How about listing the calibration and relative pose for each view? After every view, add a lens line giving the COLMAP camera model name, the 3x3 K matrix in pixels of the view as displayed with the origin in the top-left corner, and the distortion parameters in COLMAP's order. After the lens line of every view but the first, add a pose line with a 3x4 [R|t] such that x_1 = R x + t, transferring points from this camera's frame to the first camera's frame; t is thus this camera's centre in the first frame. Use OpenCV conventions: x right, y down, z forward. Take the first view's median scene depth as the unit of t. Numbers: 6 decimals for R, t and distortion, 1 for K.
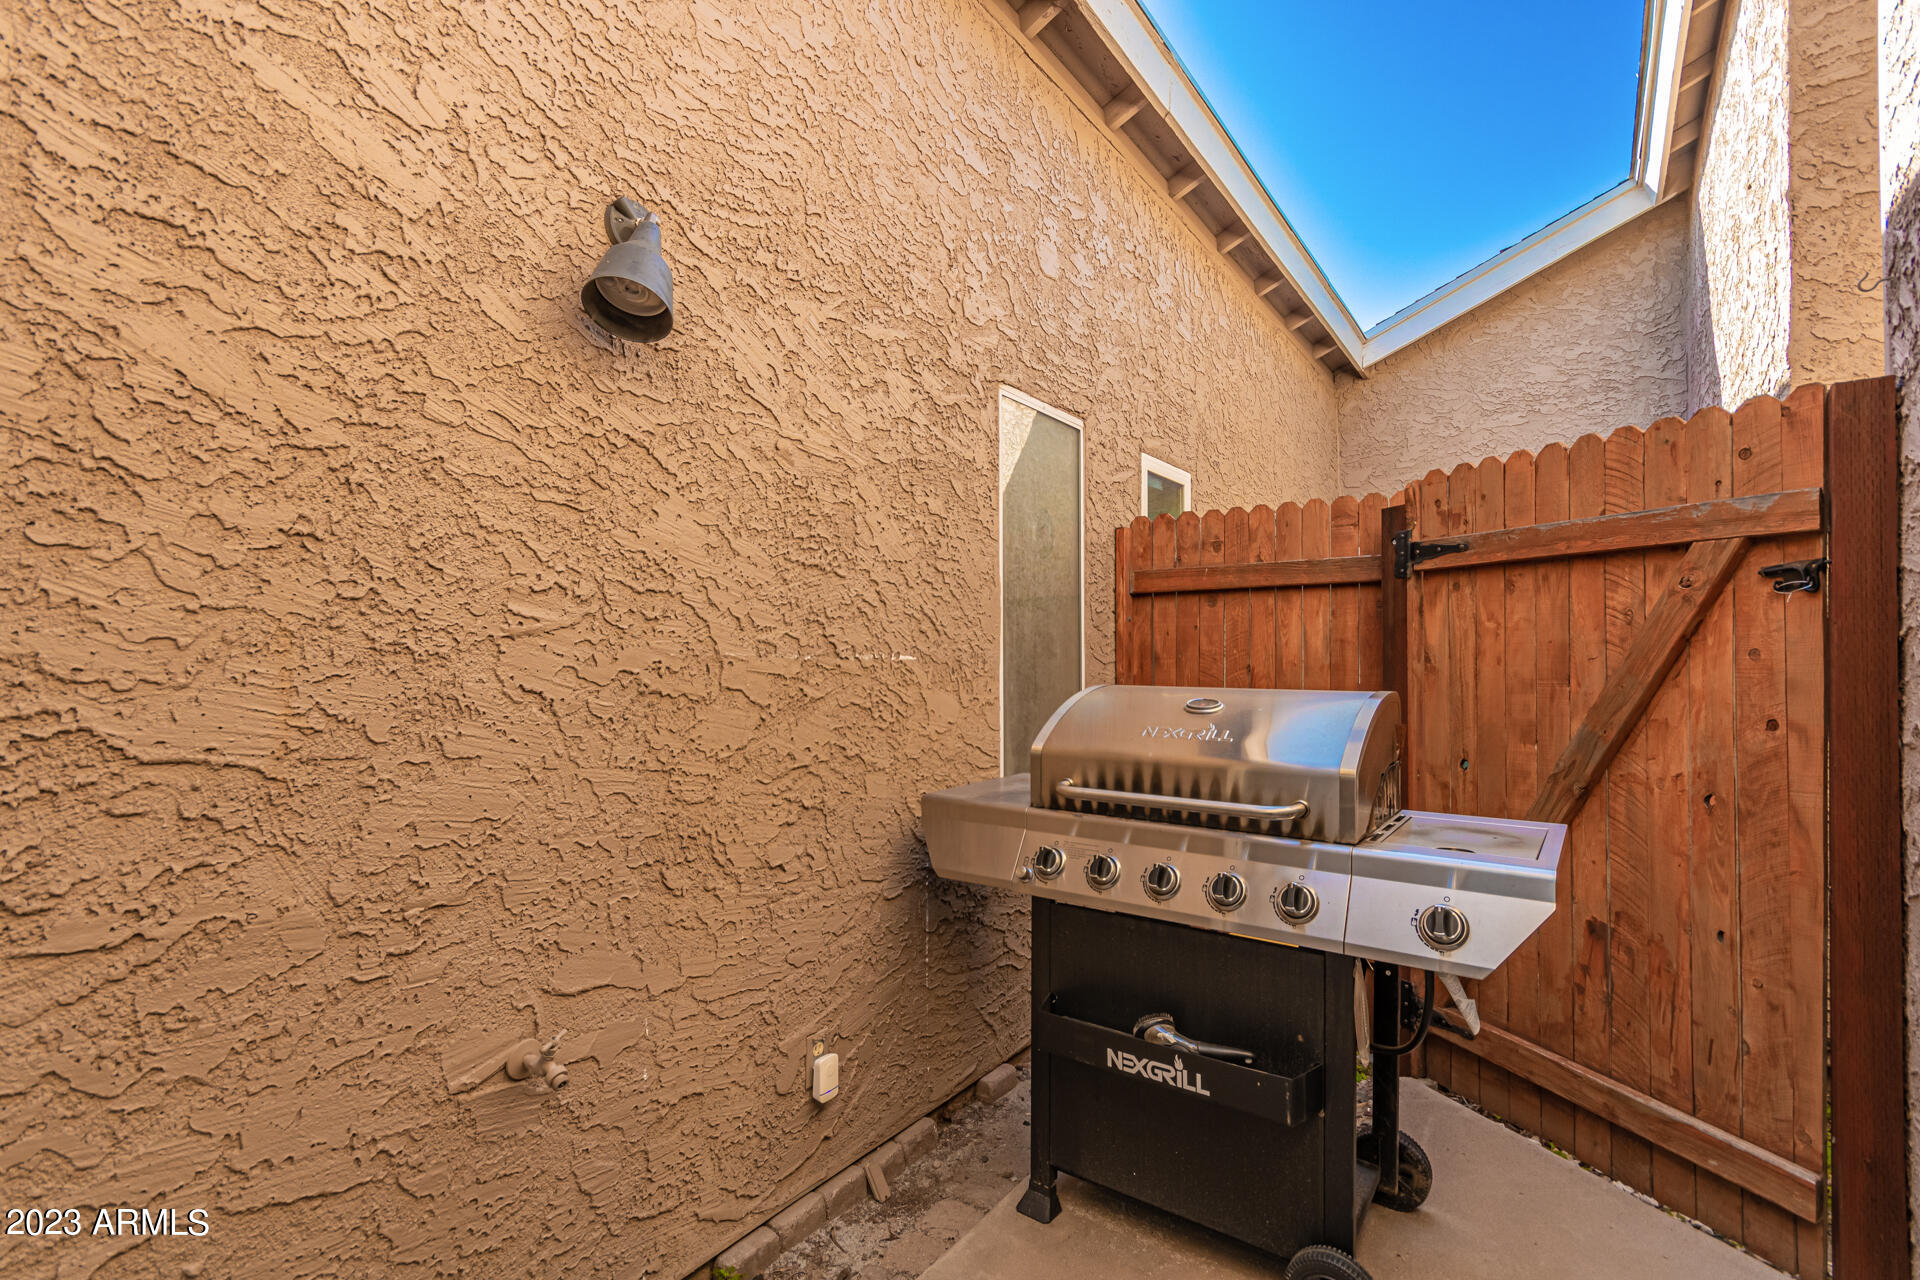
lens RADIAL K [[899.1, 0, 963.7], [0, 899.1, 658.4], [0, 0, 1]] dist [0.005362, 0.000384]
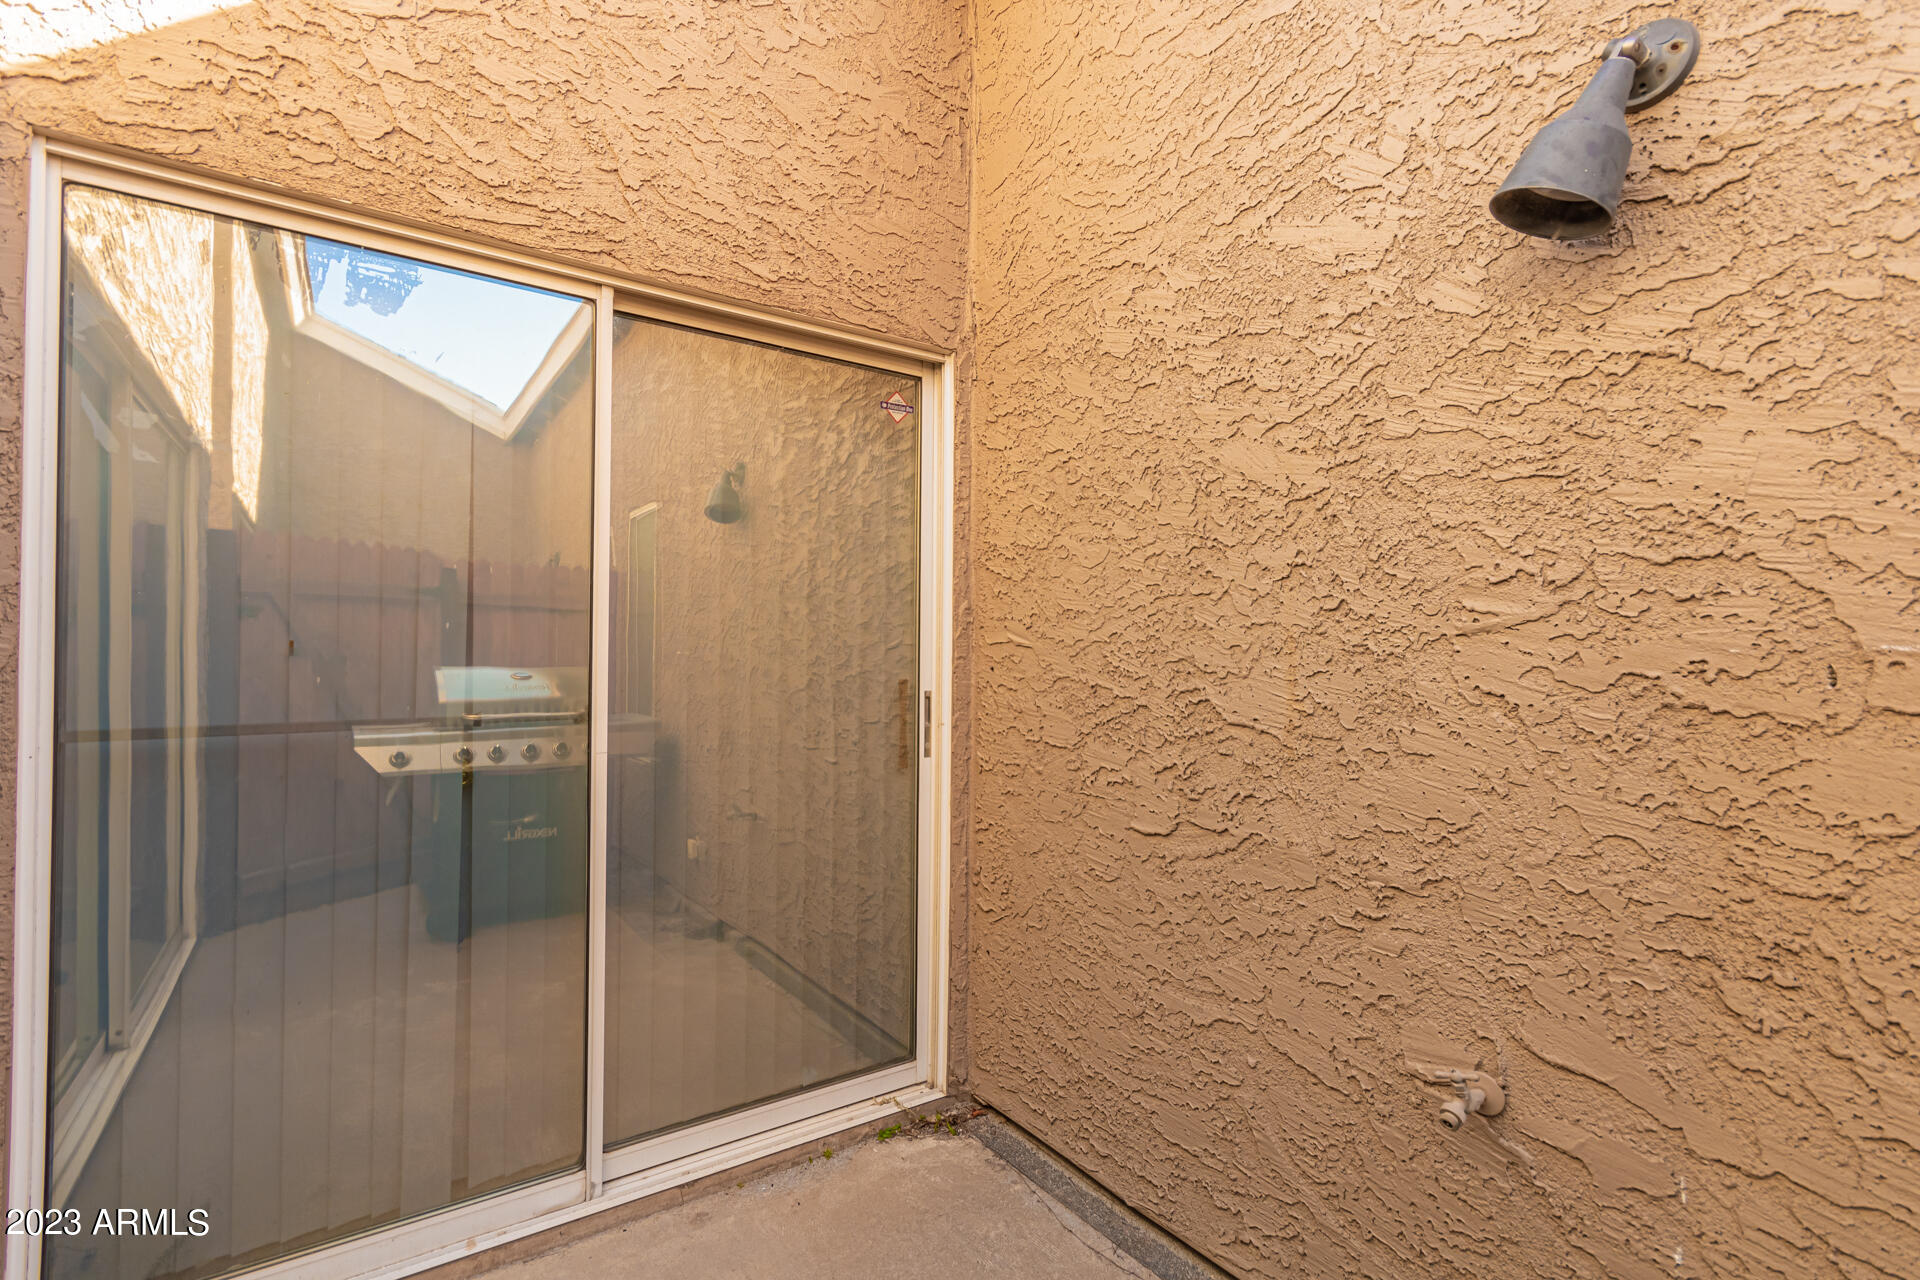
lens RADIAL K [[899.1, 0, 963.7], [0, 899.1, 658.4], [0, 0, 1]] dist [0.005362, 0.000384]
pose [[-0.347984, -0.004496, -0.937490, 0.590042], [-0.000226, 0.999989, -0.004712, 0.005699], [0.937501, -0.001428, -0.347981, 0.866444]]
